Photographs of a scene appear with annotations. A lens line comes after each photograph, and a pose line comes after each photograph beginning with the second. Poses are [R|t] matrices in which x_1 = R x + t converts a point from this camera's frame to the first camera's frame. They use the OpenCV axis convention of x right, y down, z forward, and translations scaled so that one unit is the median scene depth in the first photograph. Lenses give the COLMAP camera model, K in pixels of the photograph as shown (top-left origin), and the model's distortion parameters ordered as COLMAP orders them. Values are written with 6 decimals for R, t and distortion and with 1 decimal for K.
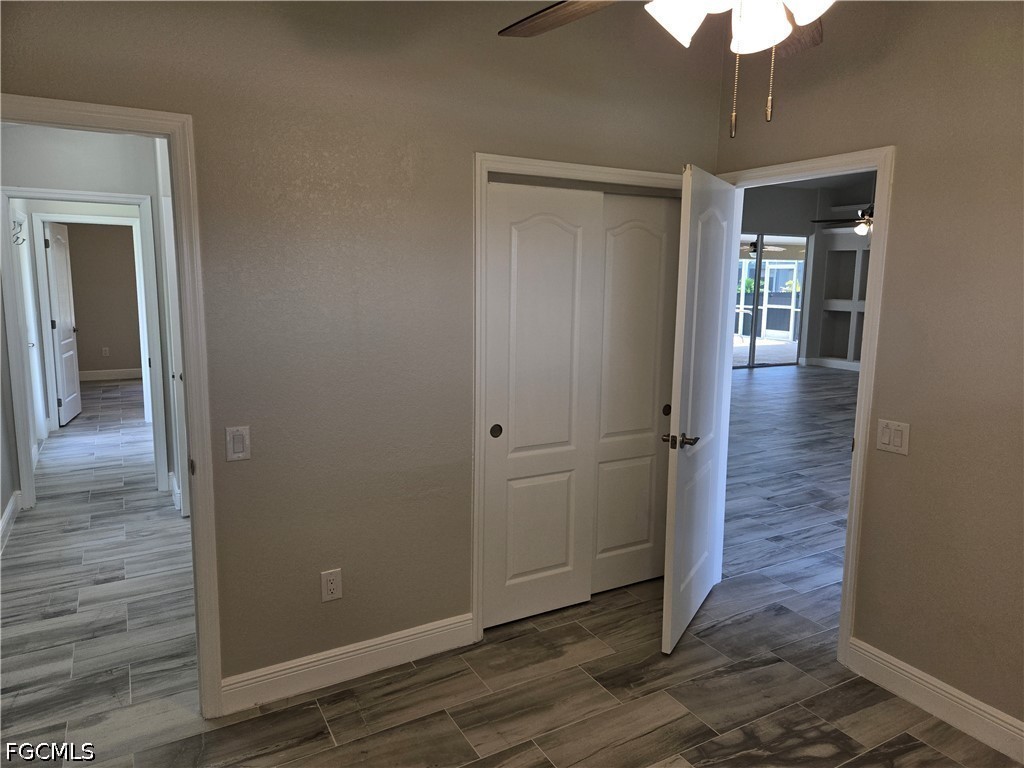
lens RADIAL K [[681.8, 0, 512.8], [0, 681.8, 376.5], [0, 0, 1]] dist [0.081430, -0.064160]
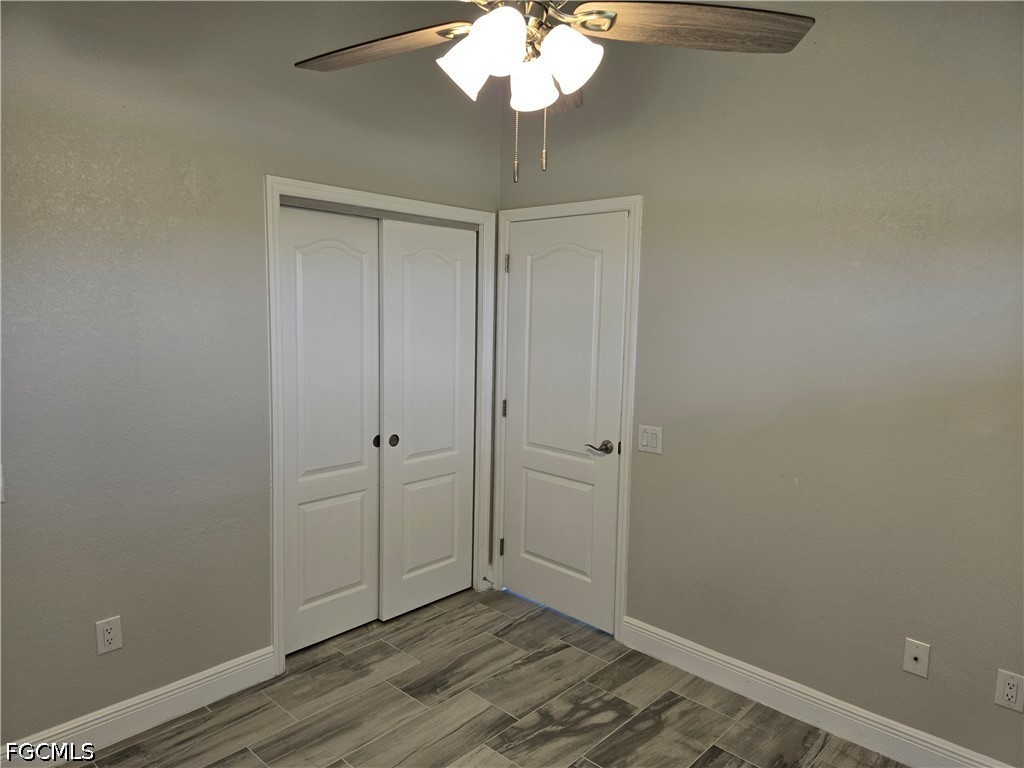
lens RADIAL K [[681.8, 0, 500.4], [0, 681.8, 379.4], [0, 0, 1]] dist [0.081430, -0.064160]
pose [[0.959478, -0.022713, 0.280868, -0.017996], [0.032001, 0.999081, -0.028528, 0.008087], [-0.279962, 0.036360, 0.959322, -0.040499]]
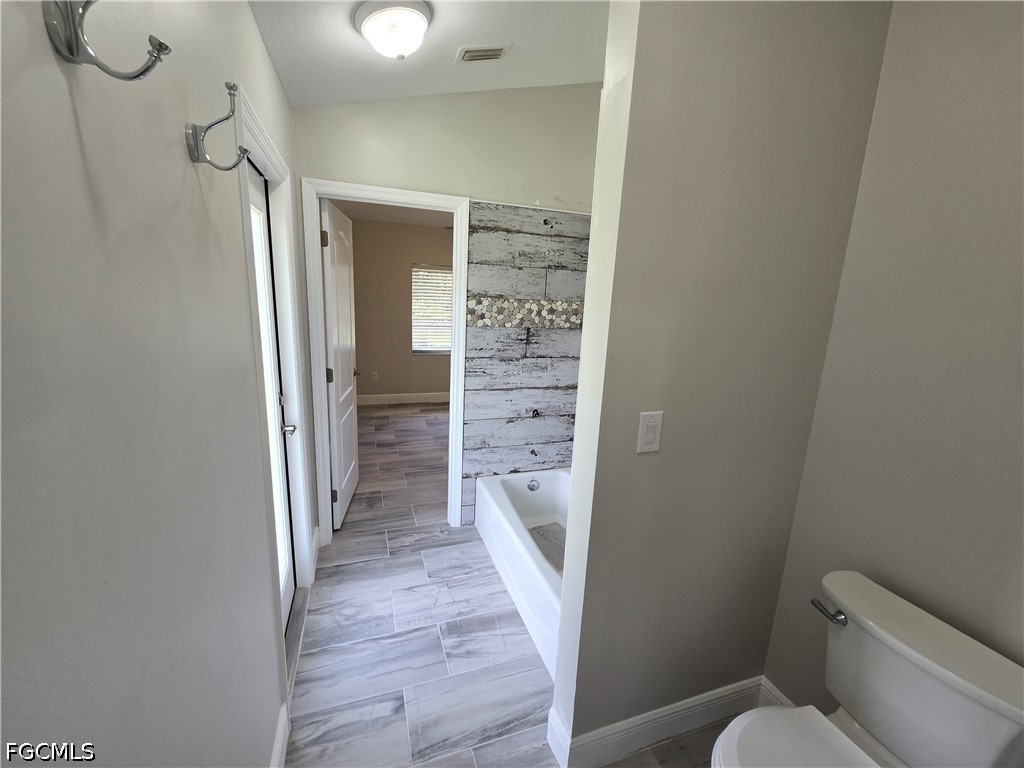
lens RADIAL K [[416.9, 0, 510.9], [0, 416.9, 383.6], [0, 0, 1]] dist [-0.003268, 0.000383]
pose [[0.984924, 0.066453, -0.159717, -1.858788], [-0.057377, 0.996500, 0.060785, -0.414275], [0.163197, -0.050705, 0.985290, 2.795455]]
